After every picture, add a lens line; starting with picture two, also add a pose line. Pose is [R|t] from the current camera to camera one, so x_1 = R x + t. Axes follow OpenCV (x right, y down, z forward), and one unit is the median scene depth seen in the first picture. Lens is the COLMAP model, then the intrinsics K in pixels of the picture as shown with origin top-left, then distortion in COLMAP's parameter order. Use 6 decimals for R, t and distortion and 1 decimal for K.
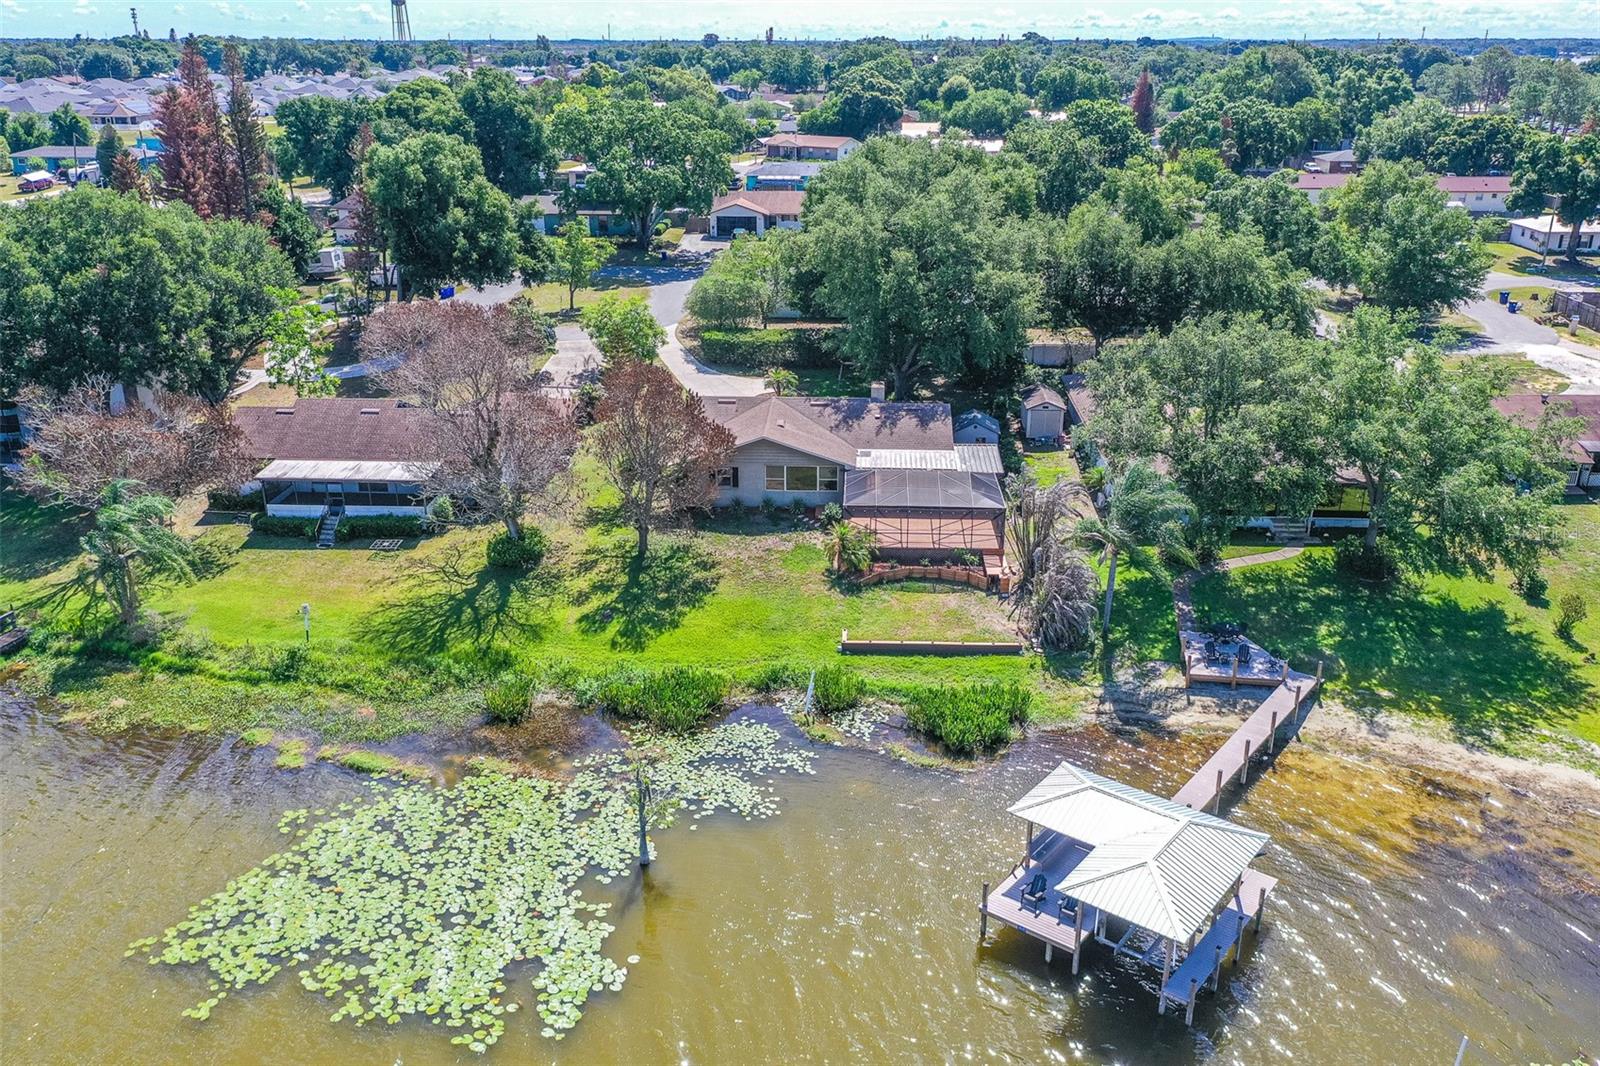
lens RADIAL K [[1283.7, 0, 800.0], [0, 1283.7, 533.0], [0, 0, 1]] dist [0.011061, 0.001888]
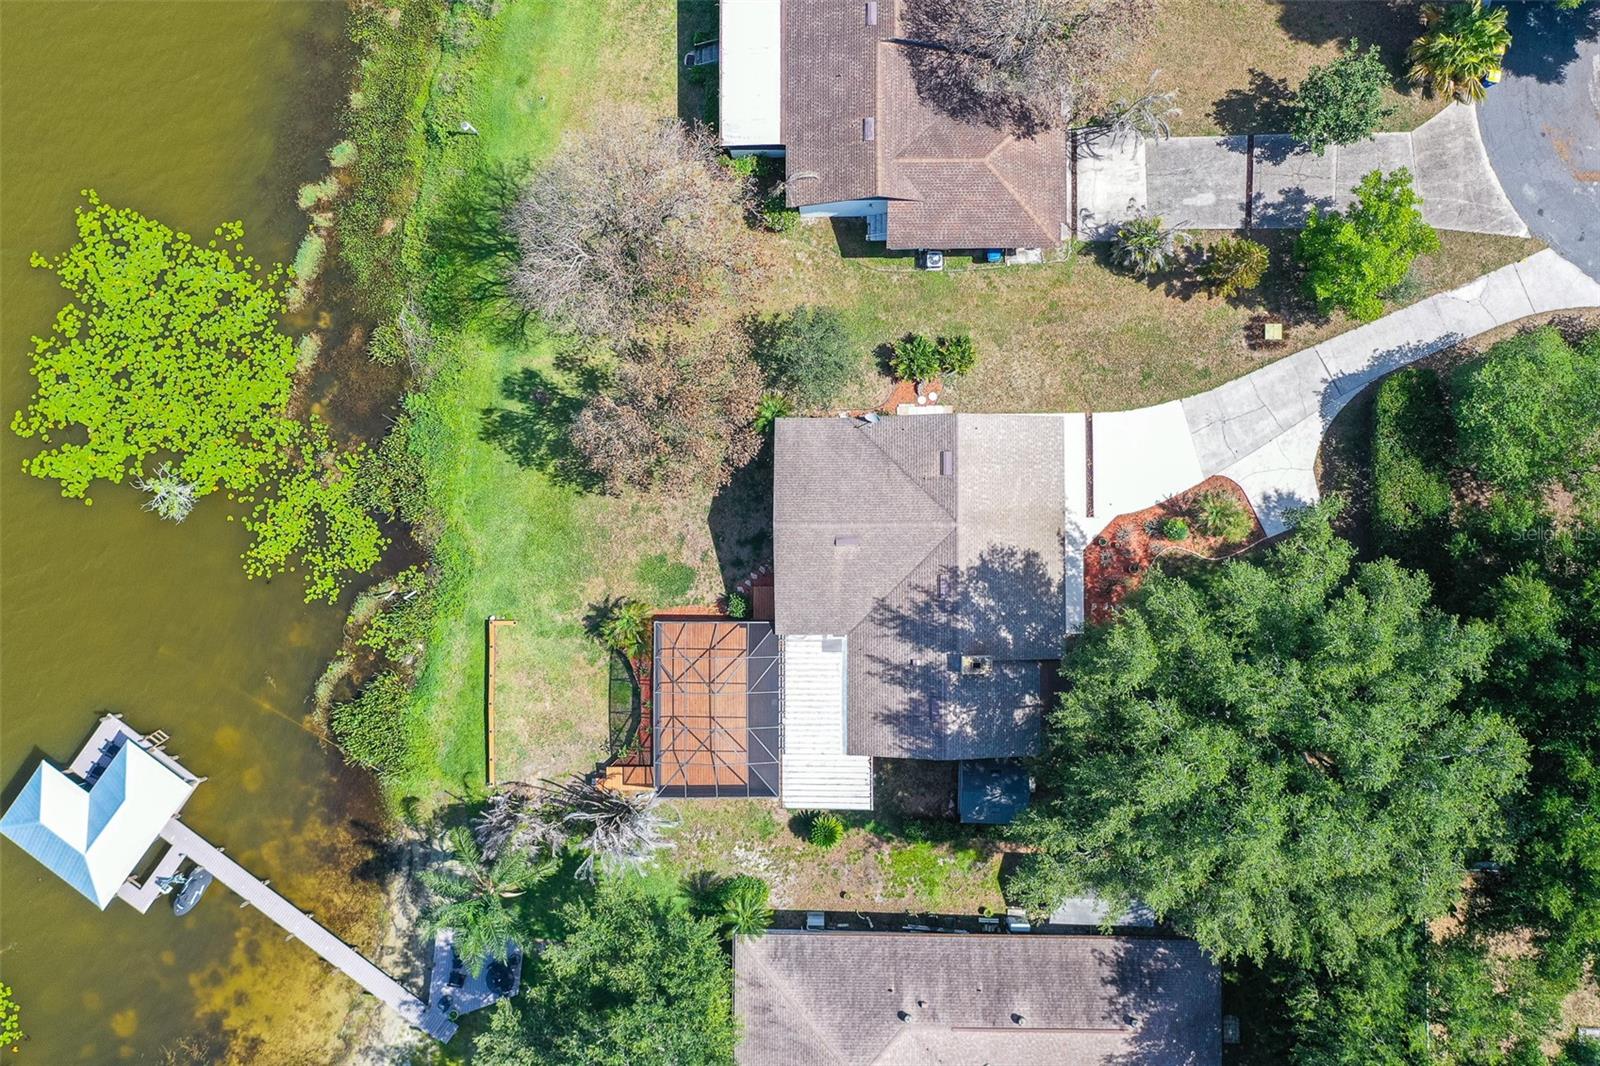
lens RADIAL K [[1270.3, 0, 803.8], [0, 1270.3, 561.7], [0, 0, 1]] dist [0.000125, -0.000859]
pose [[0.046164, 0.998865, -0.011766, 0.006767], [-0.337357, 0.026676, 0.940999, -0.890360], [0.940244, -0.039471, 0.338206, 0.770878]]
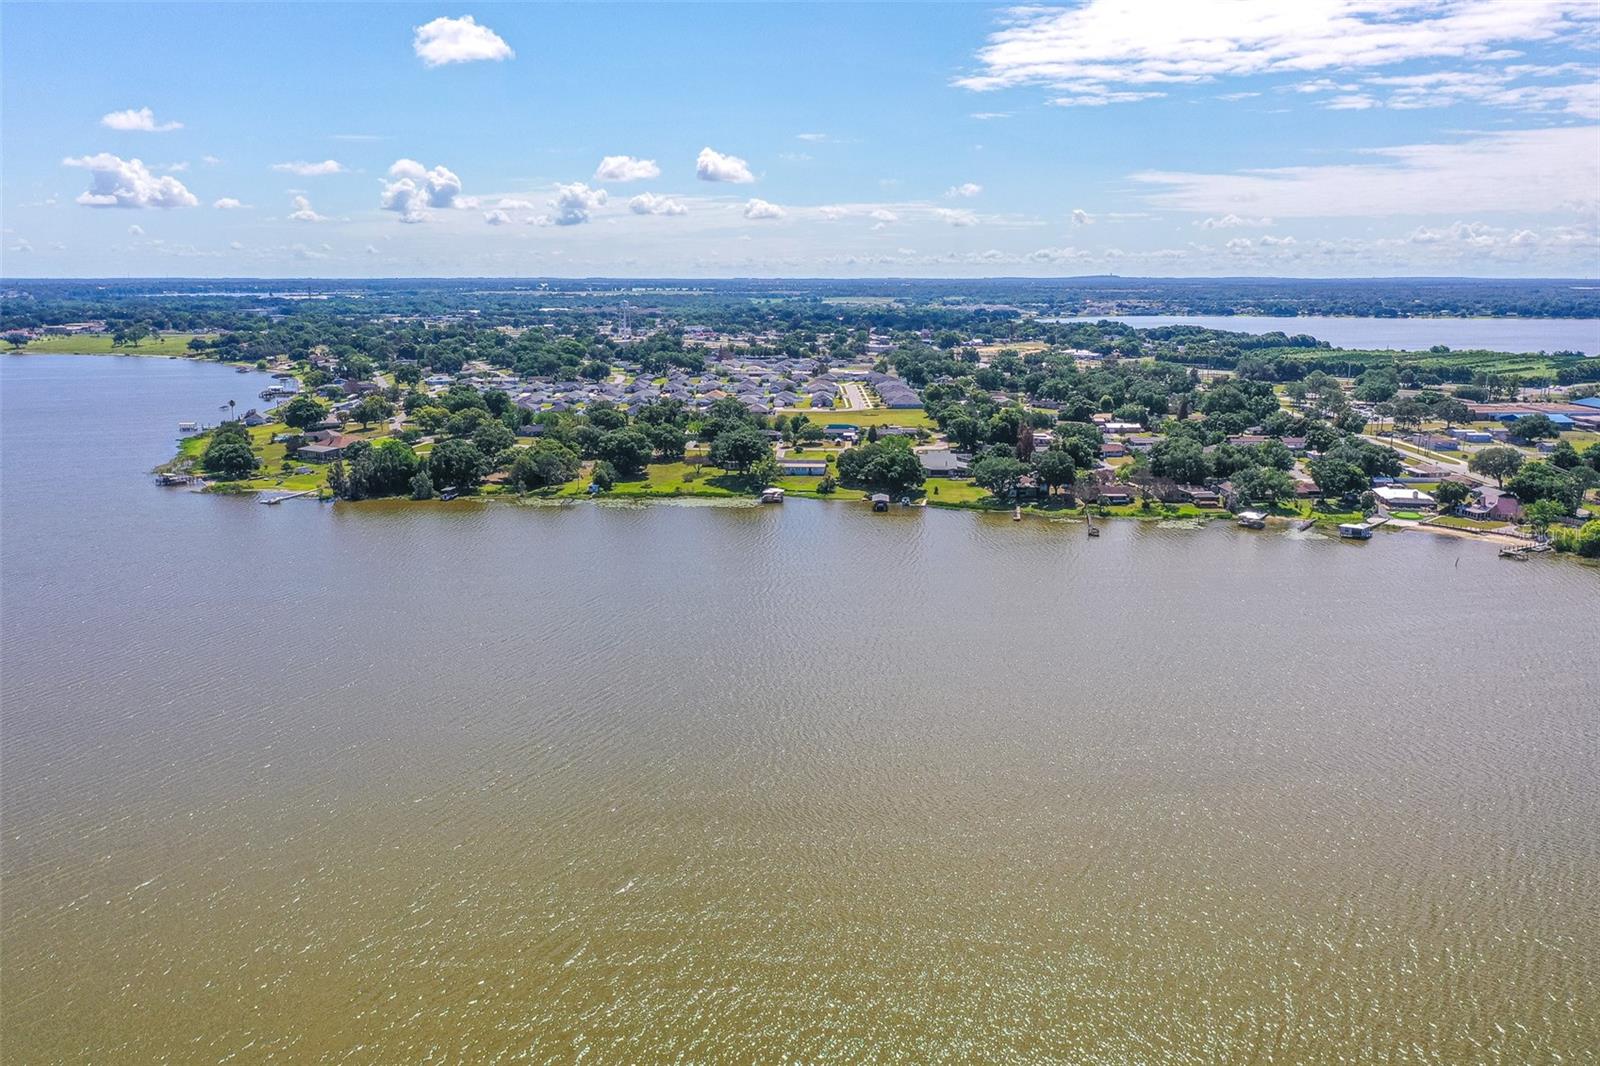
lens RADIAL K [[1270.3, 0, 803.8], [0, 1270.3, 561.7], [0, 0, 1]] dist [0.000125, -0.000859]
pose [[0.998094, -0.012391, 0.060454, -2.330643], [0.020955, 0.989479, -0.143151, 1.178310], [-0.058044, 0.144145, 0.987853, -5.189856]]
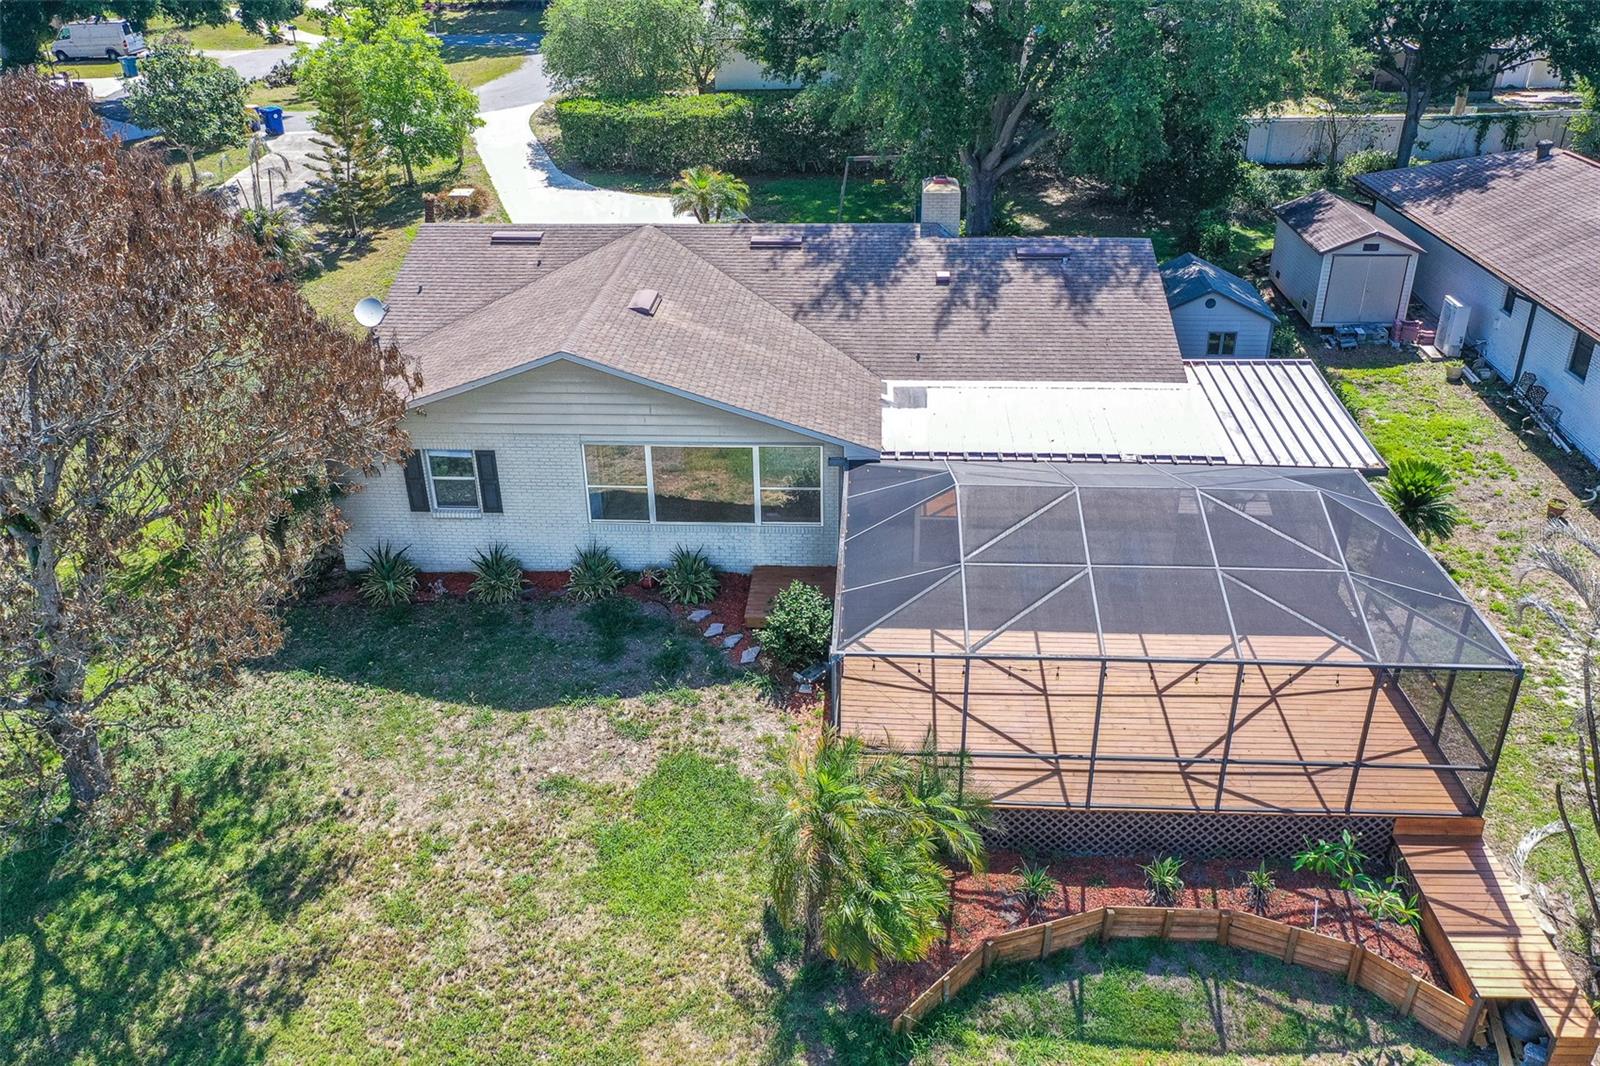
lens RADIAL K [[1249.3, 0, 800.0], [0, 1249.3, 533.0], [0, 0, 1]] dist [0.003015, 0.007852]
pose [[0.999816, -0.006188, -0.018157, 0.031548], [0.008192, 0.993622, 0.112466, -0.068271], [0.017346, -0.112594, 0.993490, 0.745435]]
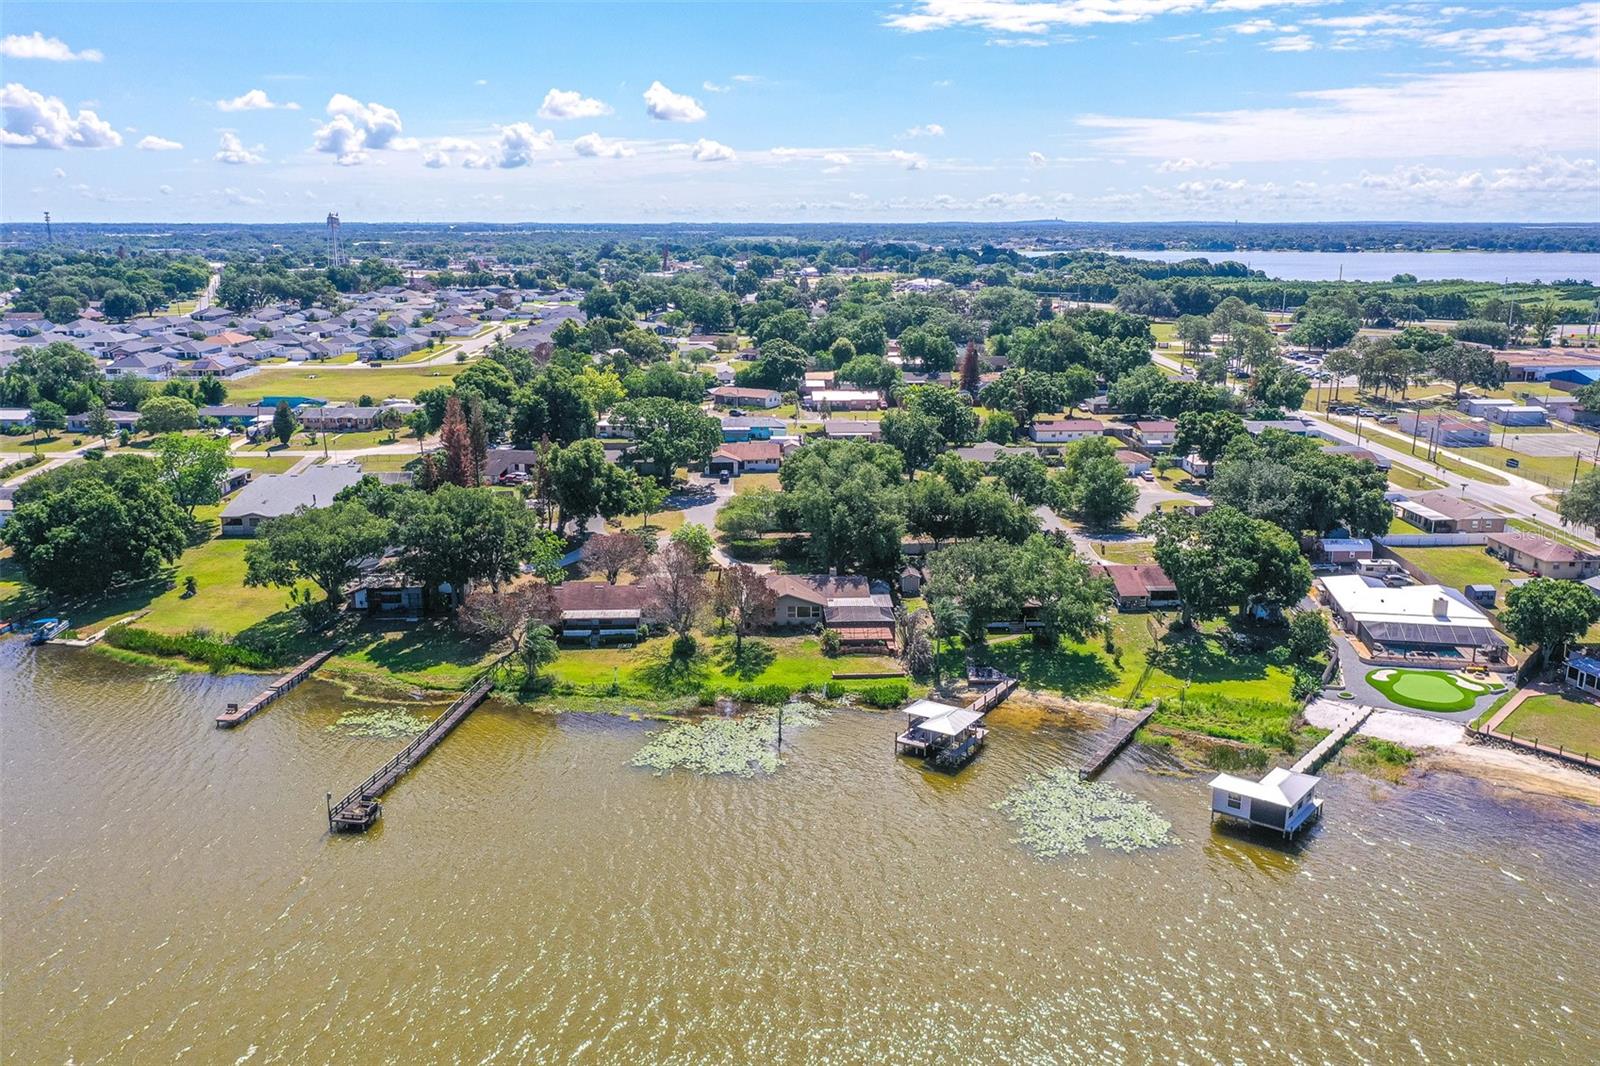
lens RADIAL K [[1270.3, 0, 803.8], [0, 1270.3, 561.7], [0, 0, 1]] dist [0.000125, -0.000859]
pose [[0.994918, -0.024745, 0.097599, -0.223587], [0.034738, 0.994172, -0.102055, 0.100983], [-0.094505, 0.104927, 0.989979, -1.257985]]
